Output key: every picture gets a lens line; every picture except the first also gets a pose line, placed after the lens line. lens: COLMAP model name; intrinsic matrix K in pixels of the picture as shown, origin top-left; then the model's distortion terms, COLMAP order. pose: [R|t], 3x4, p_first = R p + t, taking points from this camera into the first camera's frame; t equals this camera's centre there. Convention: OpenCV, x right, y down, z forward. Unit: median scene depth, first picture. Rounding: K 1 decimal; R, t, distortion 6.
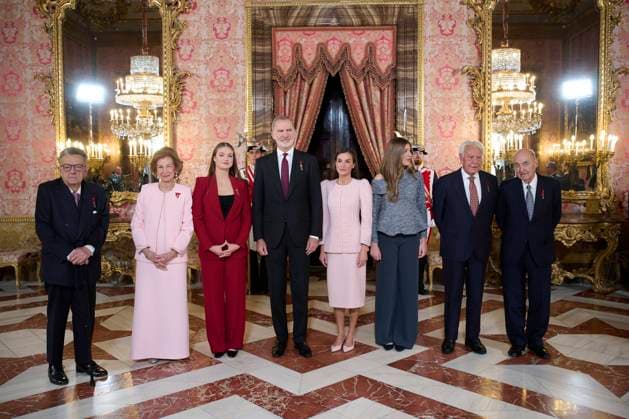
lens RADIAL K [[502.7, 0, 306.8], [0, 502.7, 214.9], [0, 0, 1]] dist [-0.112333, 0.093204]
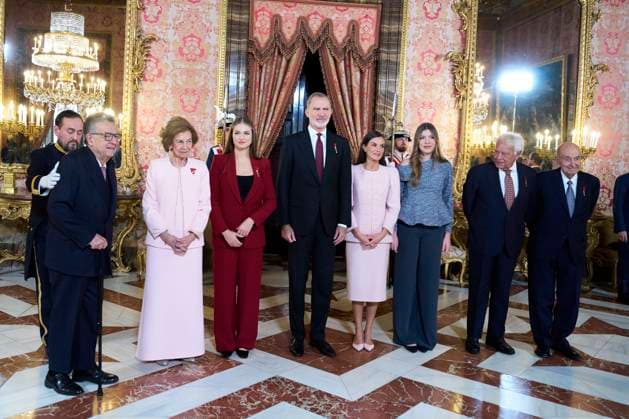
lens RADIAL K [[530.2, 0, 281.9], [0, 530.2, 179.3], [0, 0, 1]] dist [0.008697, -0.021442]
pose [[0.989746, 0.043568, 0.136032, -0.131885], [-0.038589, 0.998493, -0.039028, 0.001488], [-0.137527, 0.033378, 0.989935, 0.021231]]
